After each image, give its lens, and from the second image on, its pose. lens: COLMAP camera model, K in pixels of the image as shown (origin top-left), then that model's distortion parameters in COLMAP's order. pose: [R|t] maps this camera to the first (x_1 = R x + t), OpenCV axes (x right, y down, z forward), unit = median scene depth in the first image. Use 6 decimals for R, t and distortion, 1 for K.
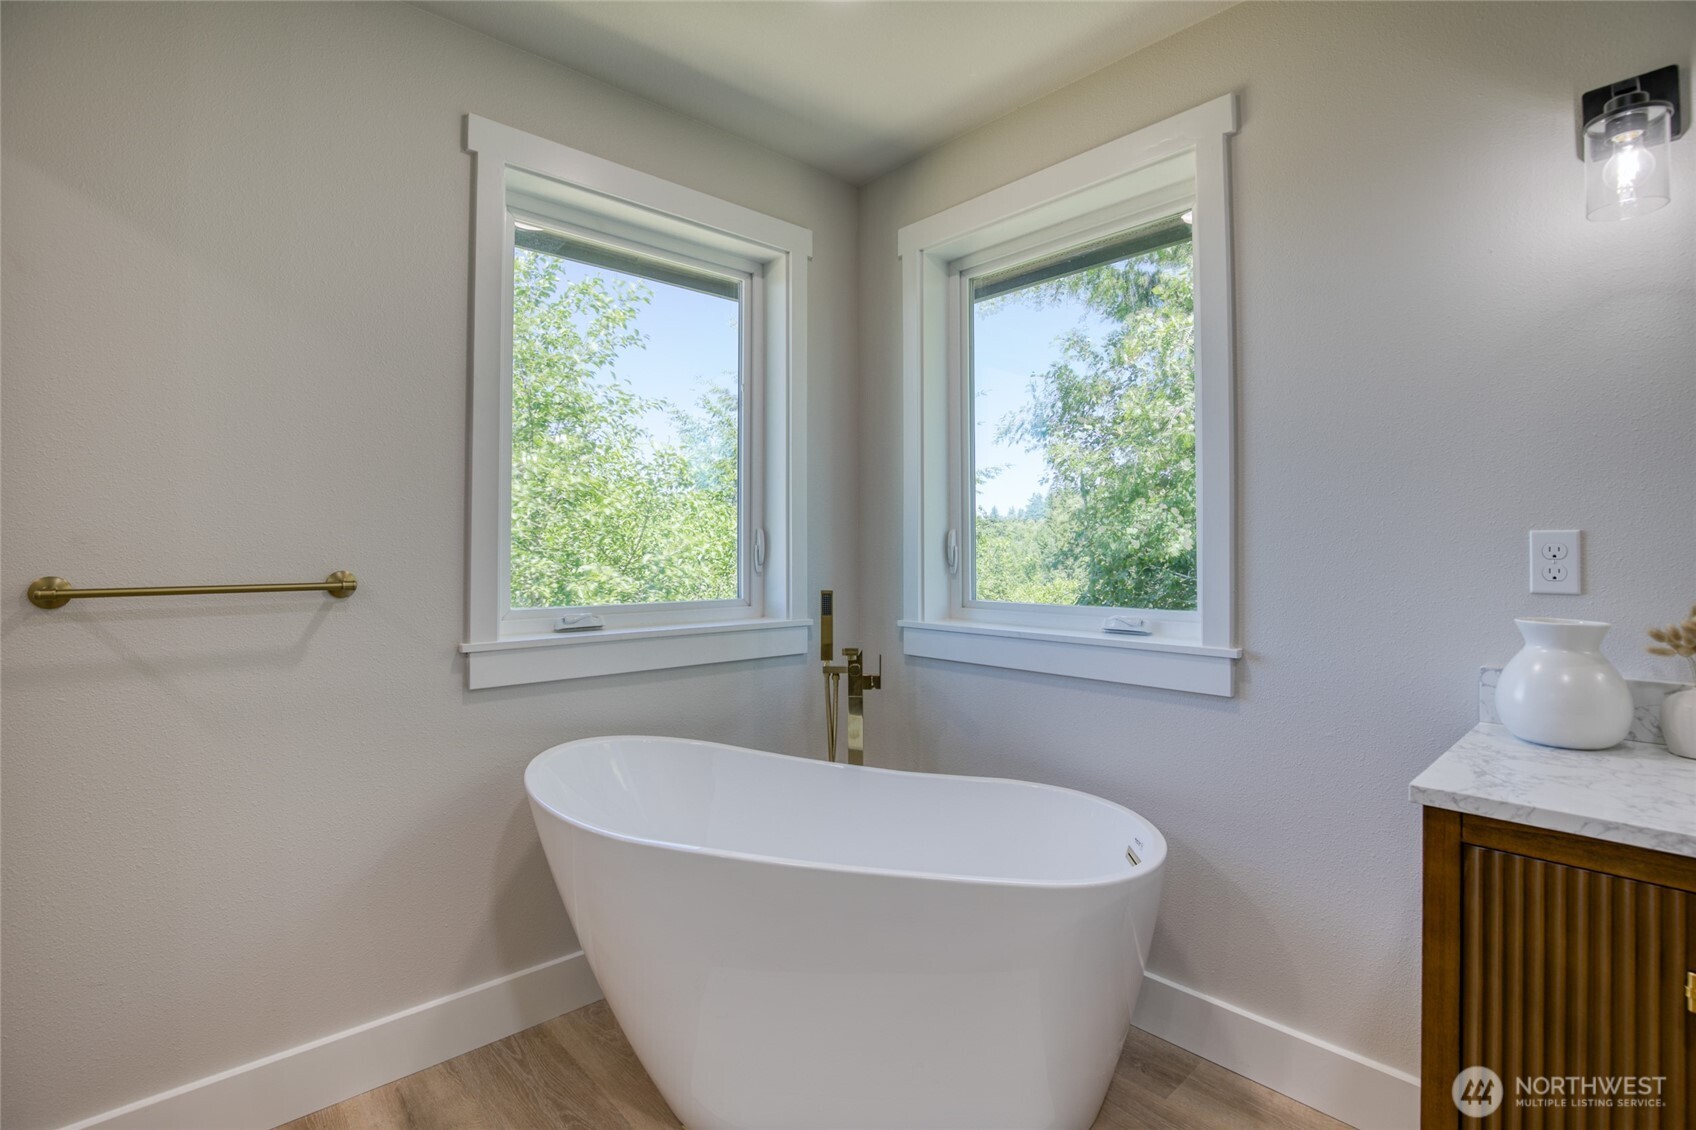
lens RADIAL K [[797.2, 0, 863.3], [0, 797.2, 538.1], [0, 0, 1]] dist [-0.035122, 0.007041]
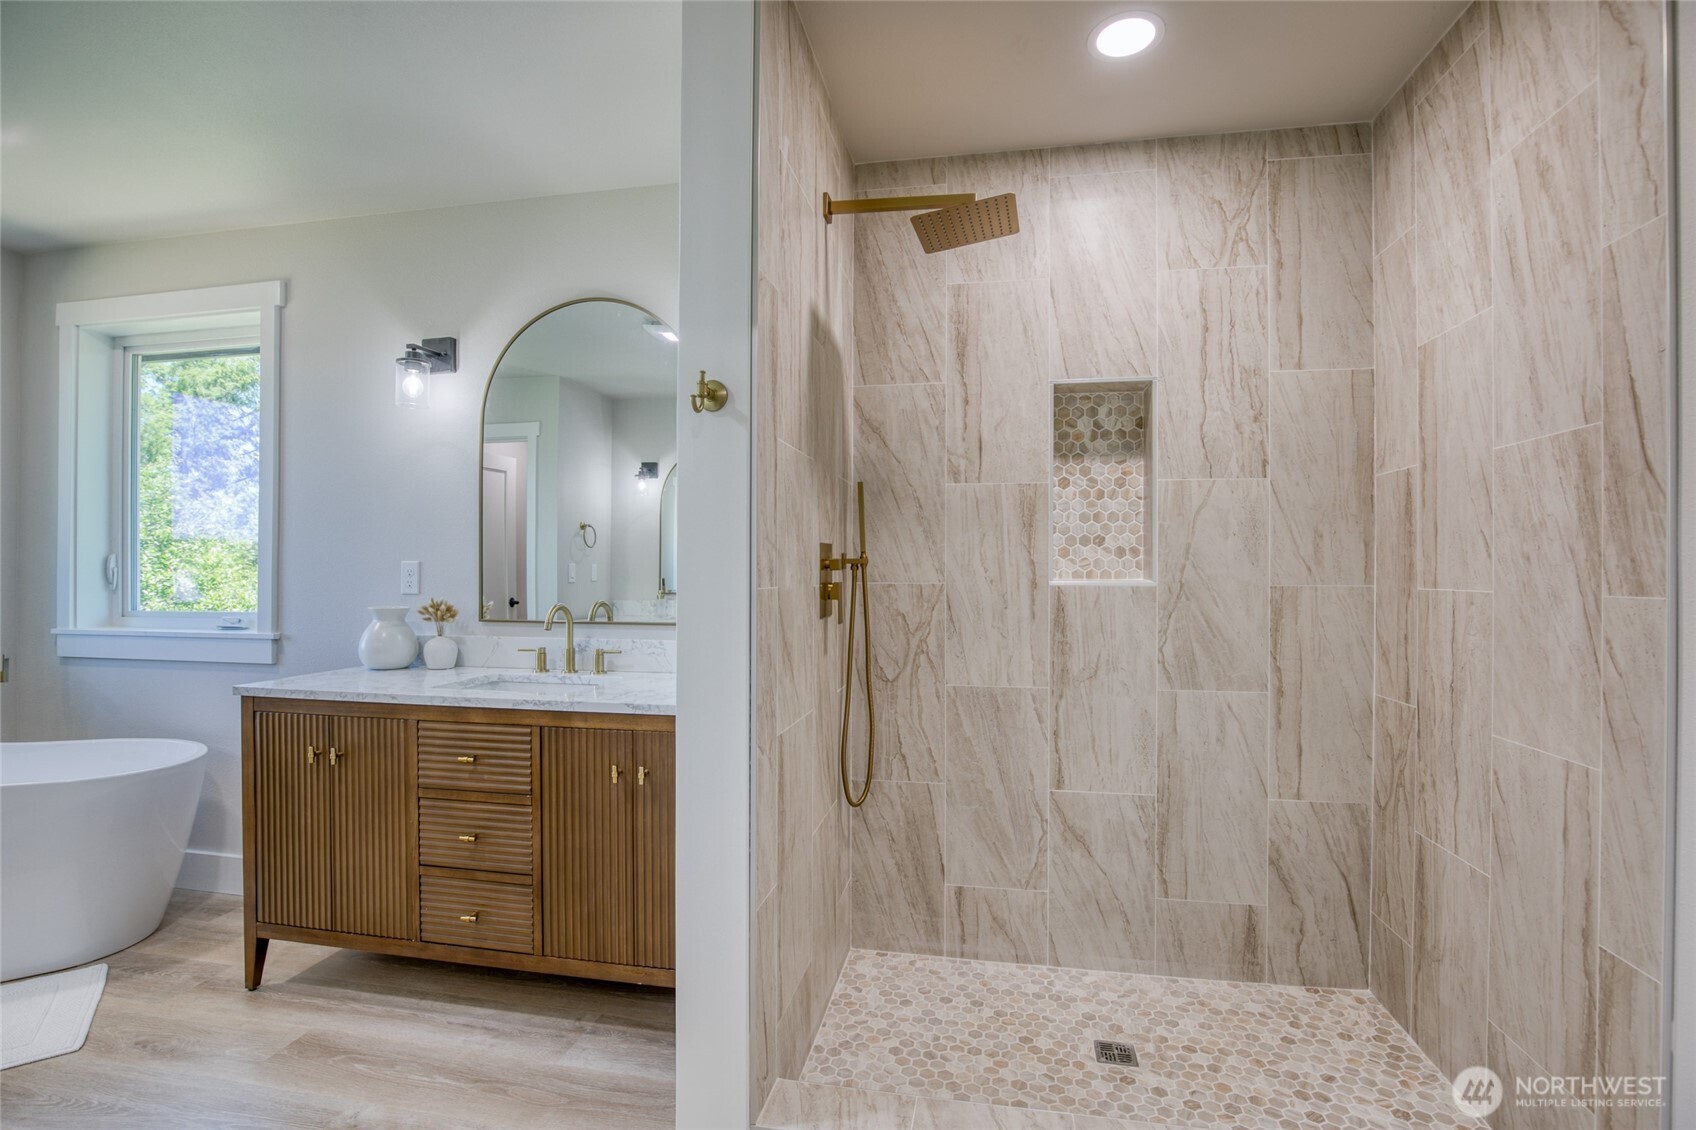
lens RADIAL K [[797.2, 0, 857.2], [0, 797.2, 567.3], [0, 0, 1]] dist [-0.035122, 0.007041]
pose [[0.809274, 0.004650, 0.587412, 0.418909], [-0.008969, 0.999950, 0.004441, -0.008367], [-0.587362, -0.008862, 0.809276, -0.811977]]
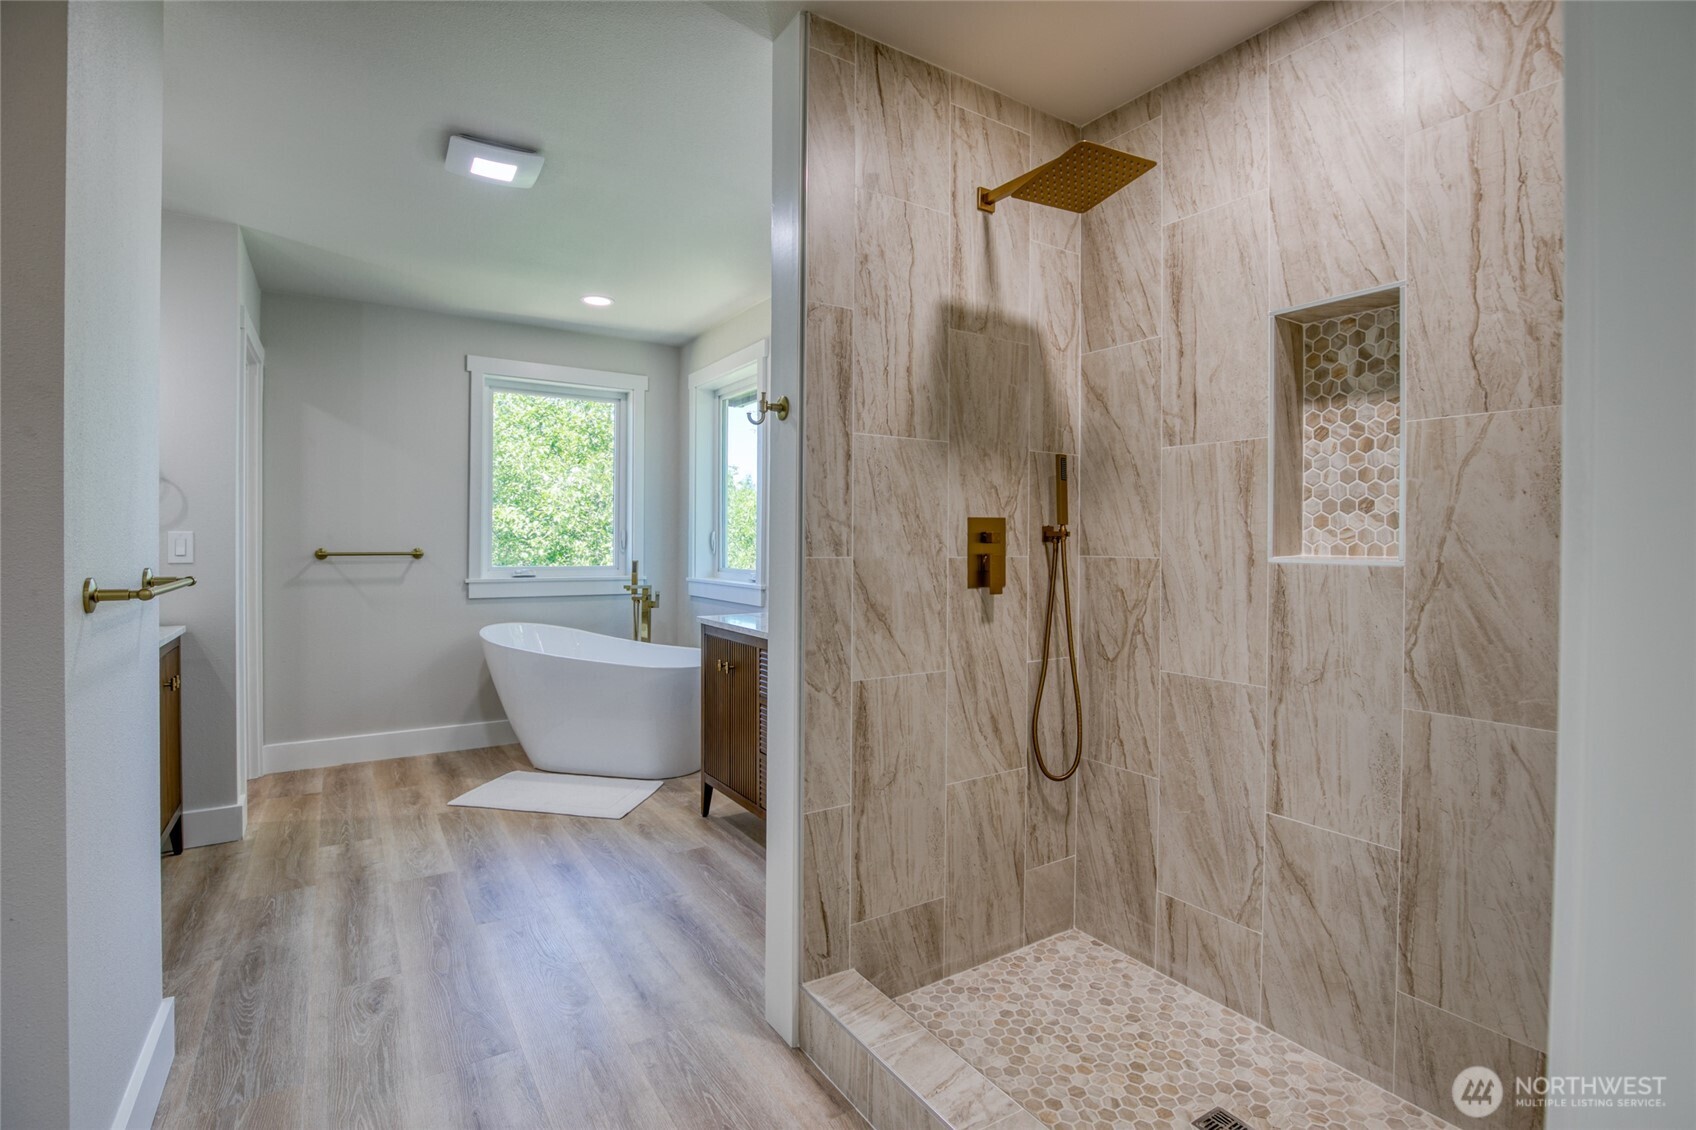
lens RADIAL K [[797.2, 0, 835.1], [0, 797.2, 542.9], [0, 0, 1]] dist [-0.035122, 0.007041]
pose [[0.982636, 0.006561, -0.185425, 0.932716], [-0.003897, 0.999884, 0.014730, -0.014172], [0.185501, -0.013751, 0.982548, -1.035308]]
